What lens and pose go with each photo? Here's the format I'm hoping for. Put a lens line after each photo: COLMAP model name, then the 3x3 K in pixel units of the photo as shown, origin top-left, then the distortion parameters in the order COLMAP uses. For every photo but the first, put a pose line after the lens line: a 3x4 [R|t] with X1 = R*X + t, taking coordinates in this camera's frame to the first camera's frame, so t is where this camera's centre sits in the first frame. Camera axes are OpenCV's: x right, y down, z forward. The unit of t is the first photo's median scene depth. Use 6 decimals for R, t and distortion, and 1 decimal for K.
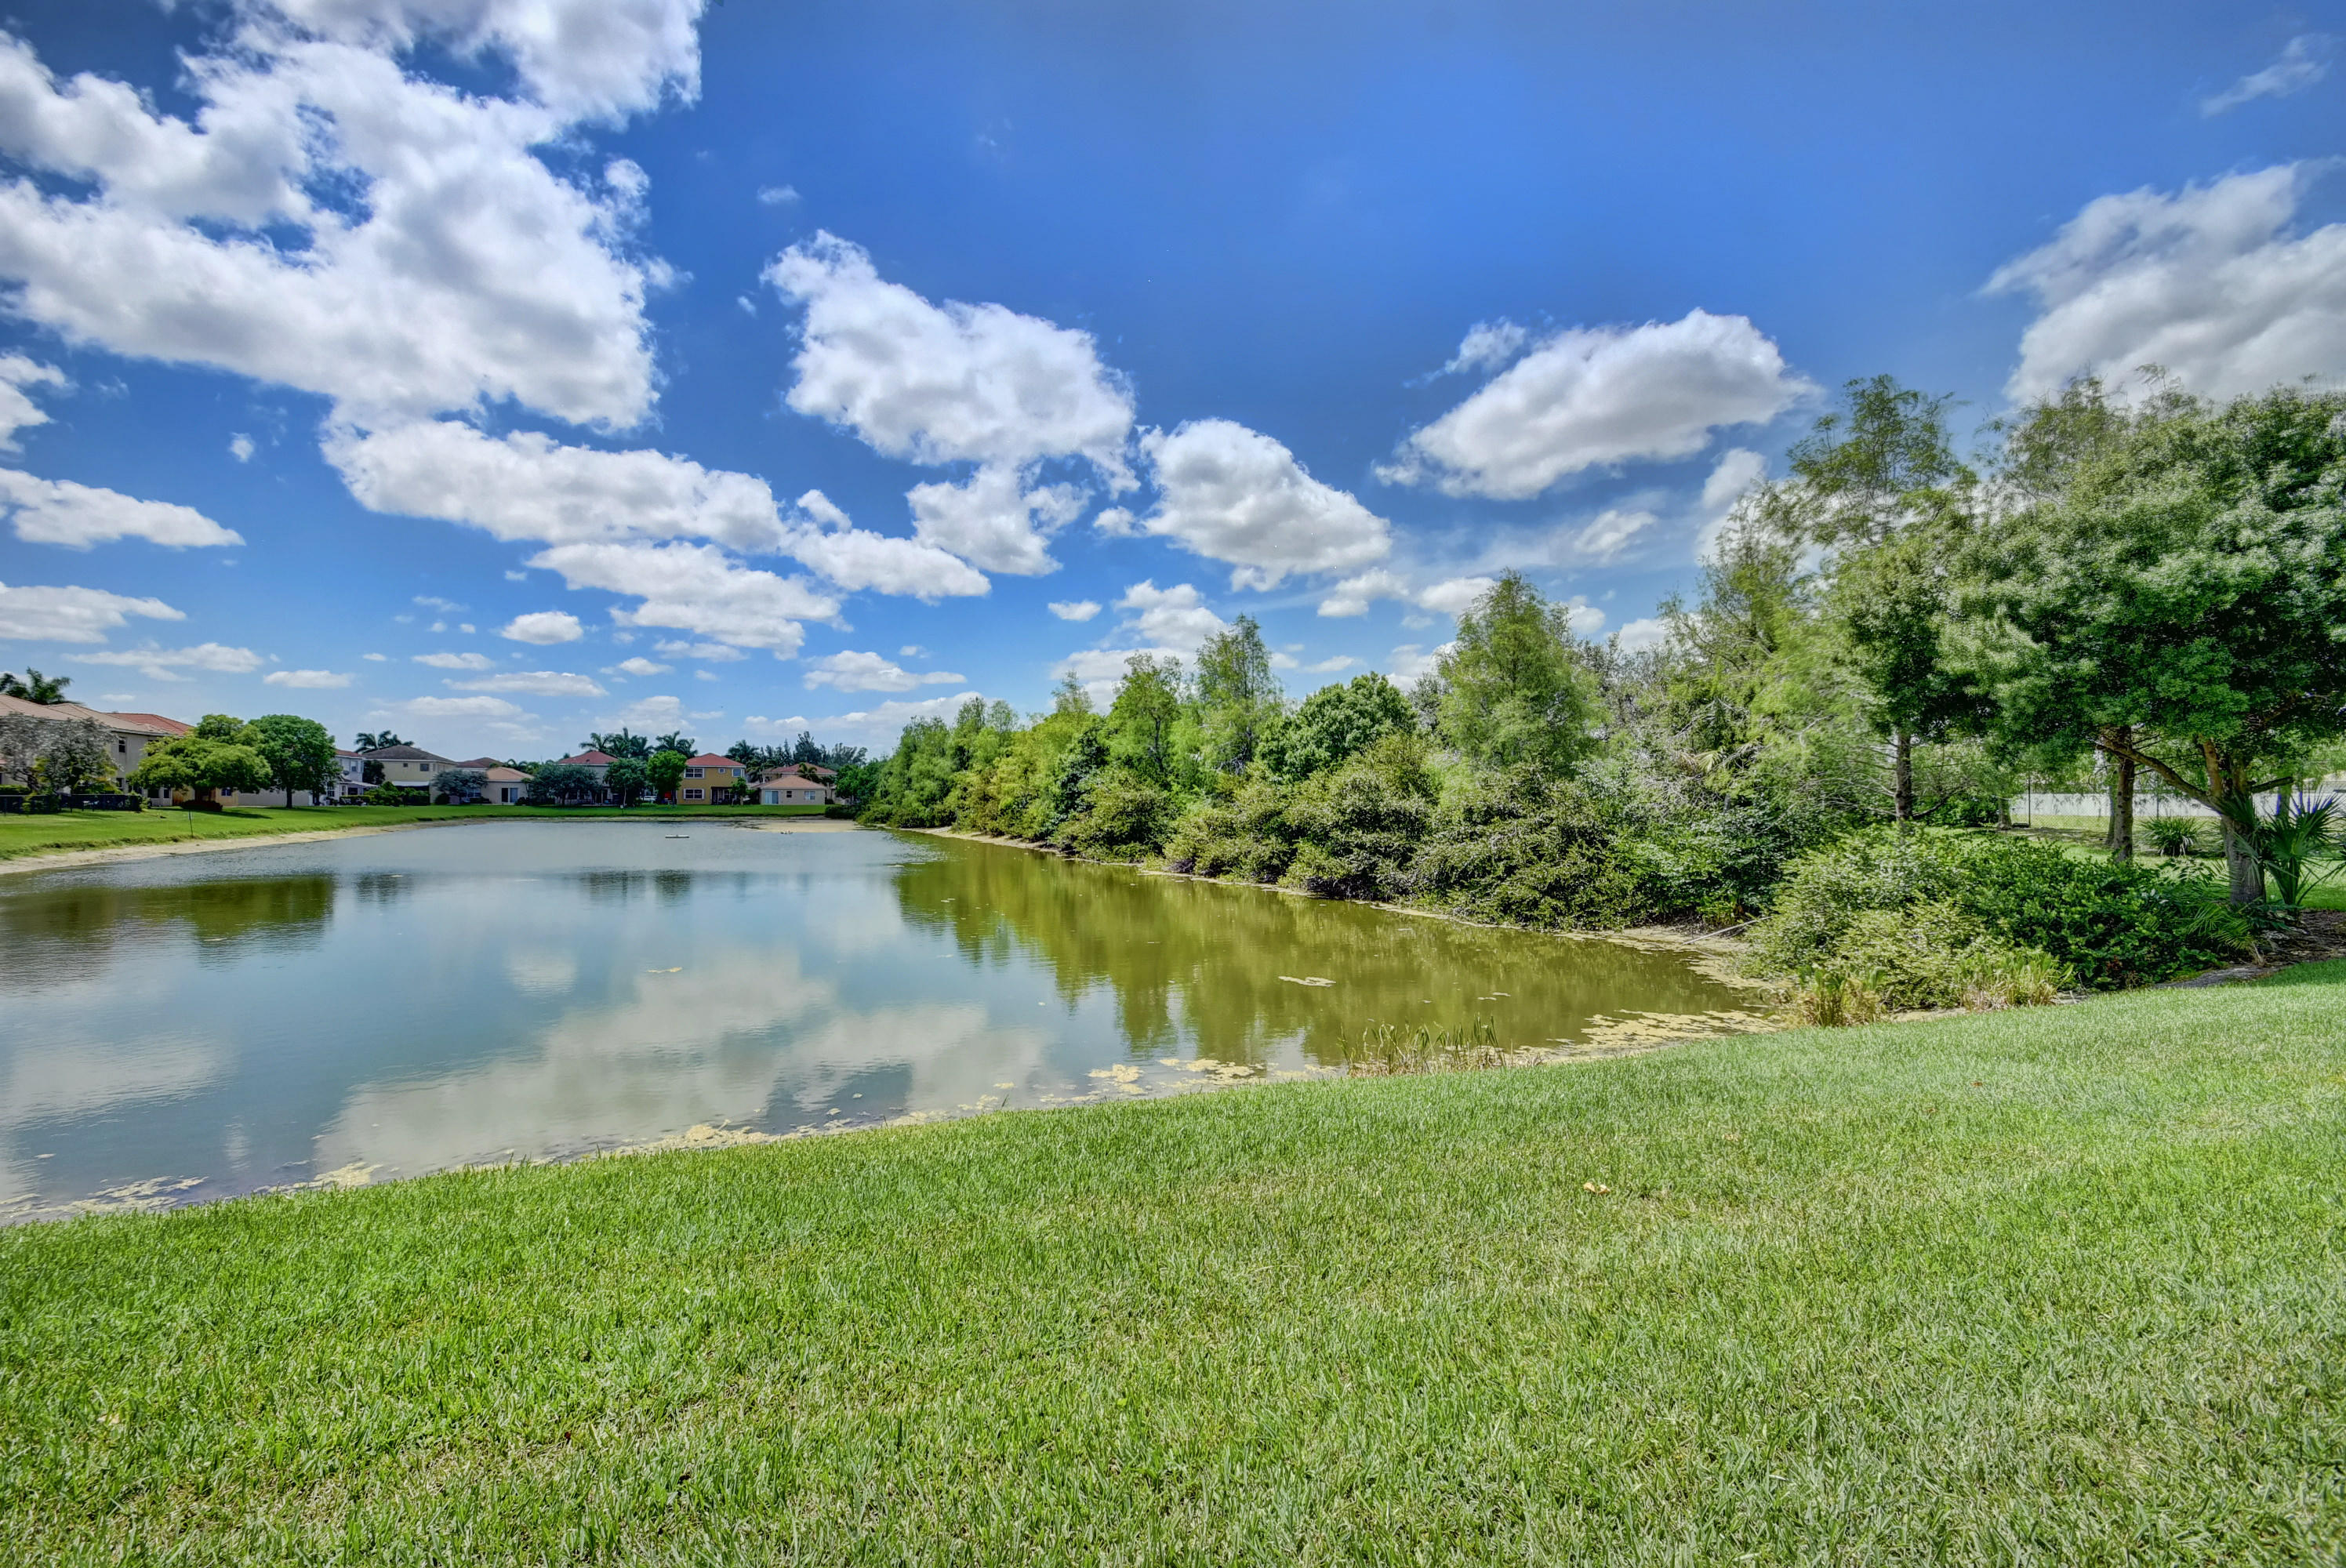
lens RADIAL K [[1037.9, 0, 1133.6], [0, 1037.9, 796.9], [0, 0, 1]] dist [0.001855, -0.008315]
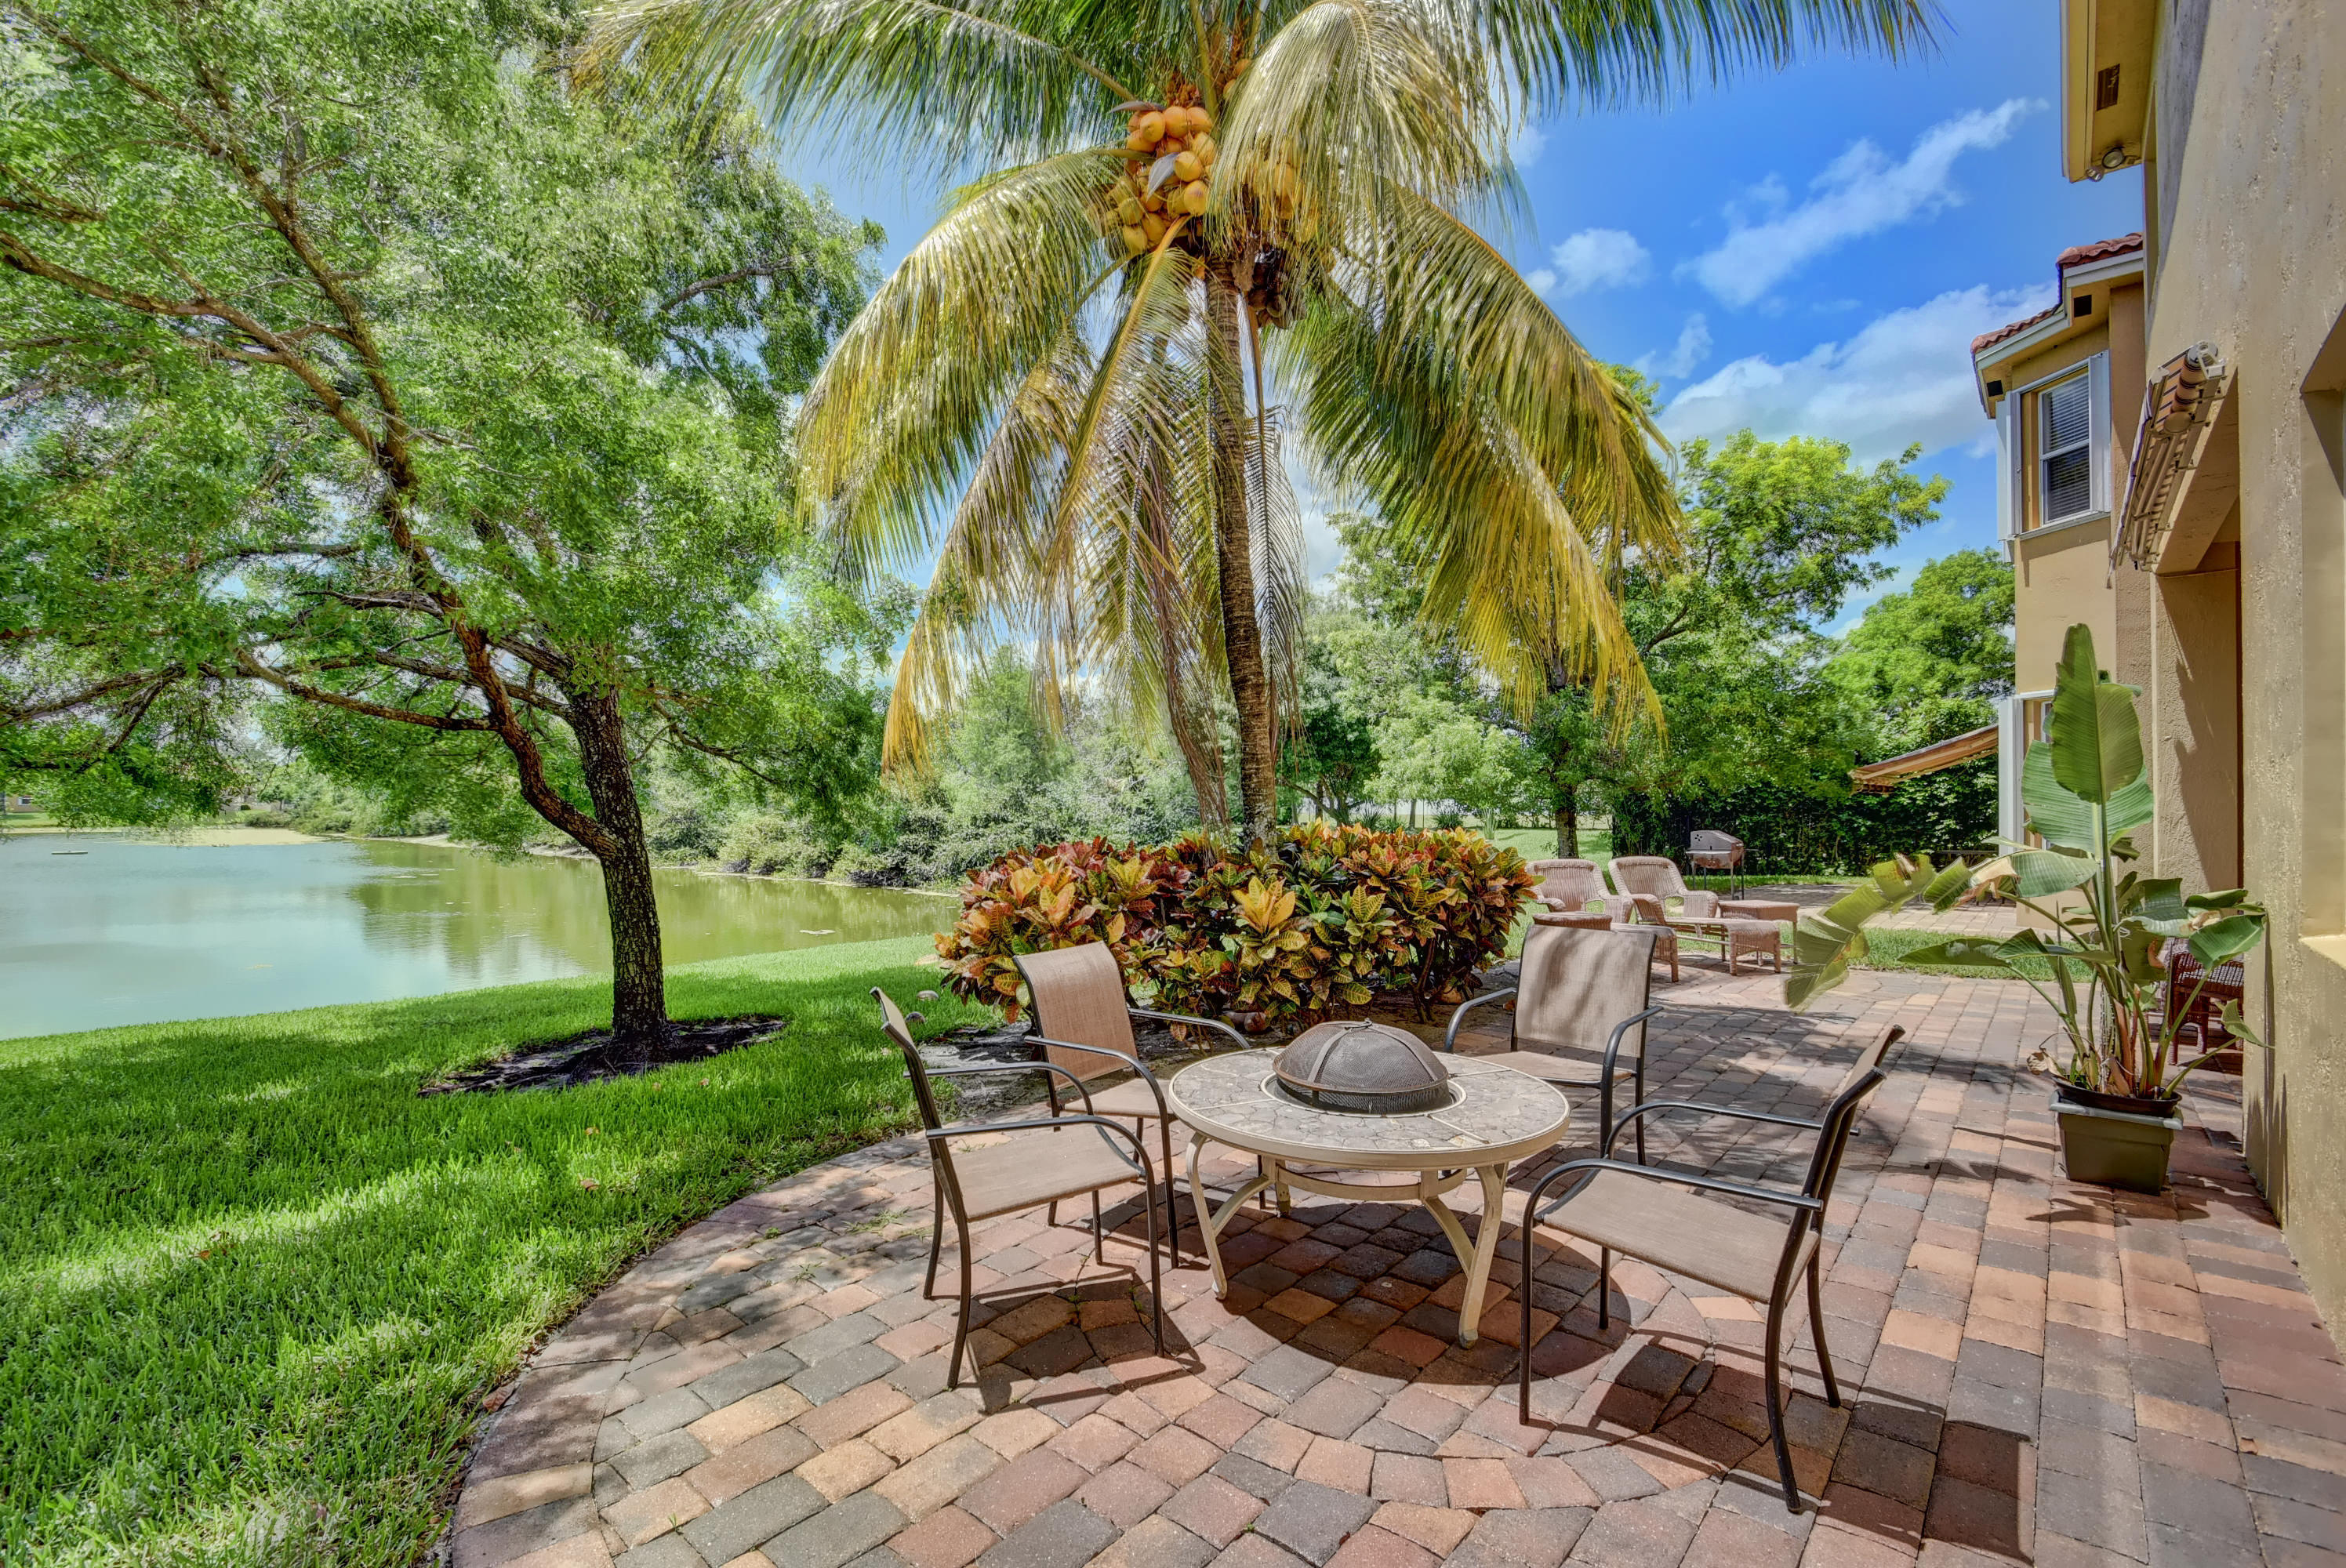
lens RADIAL K [[1037.9, 0, 1144.0], [0, 1037.9, 801.8], [0, 0, 1]] dist [0.001855, -0.008315]
pose [[0.897061, -0.004052, 0.441888, -0.038110], [0.002237, 0.999987, 0.004628, -0.006321], [-0.441901, -0.003163, 0.897058, -0.153550]]
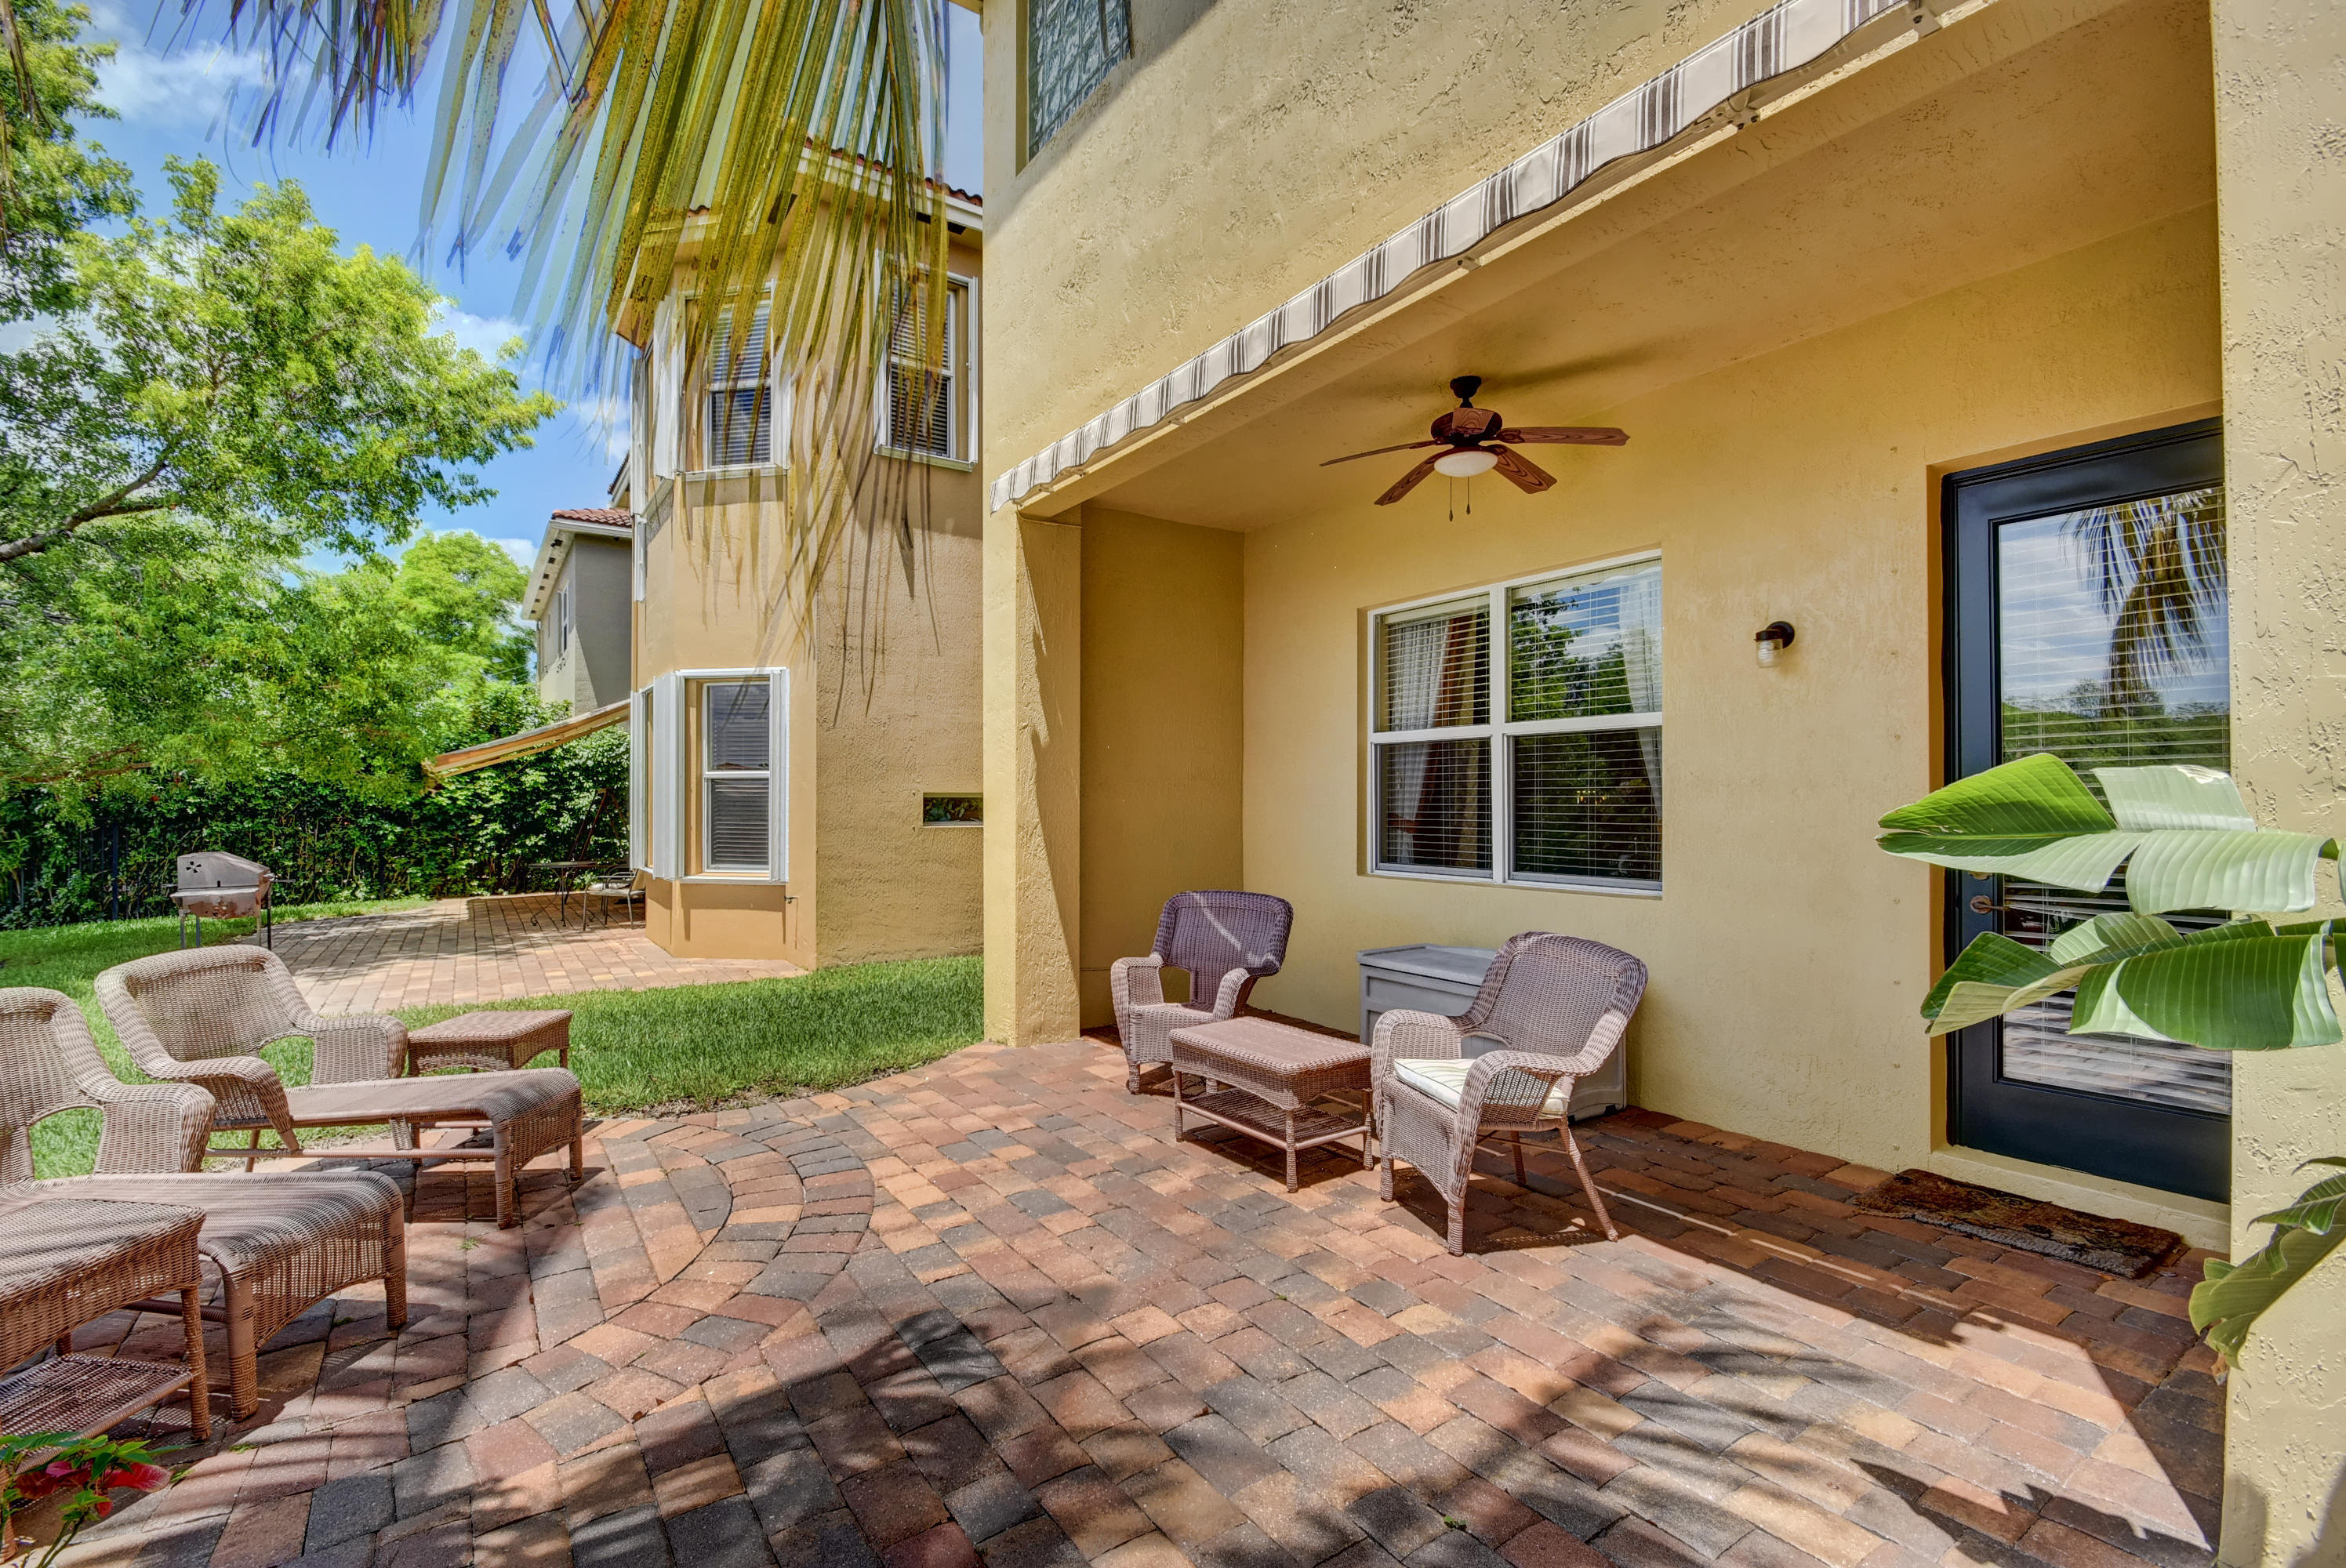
lens RADIAL K [[1037.9, 0, 1112.7], [0, 1037.9, 799.6], [0, 0, 1]] dist [0.001855, -0.008315]
pose [[-0.176099, -0.003352, 0.984367, 0.026818], [-0.005377, 0.999983, 0.002444, -0.006491], [-0.984358, -0.004862, -0.176114, -0.090824]]
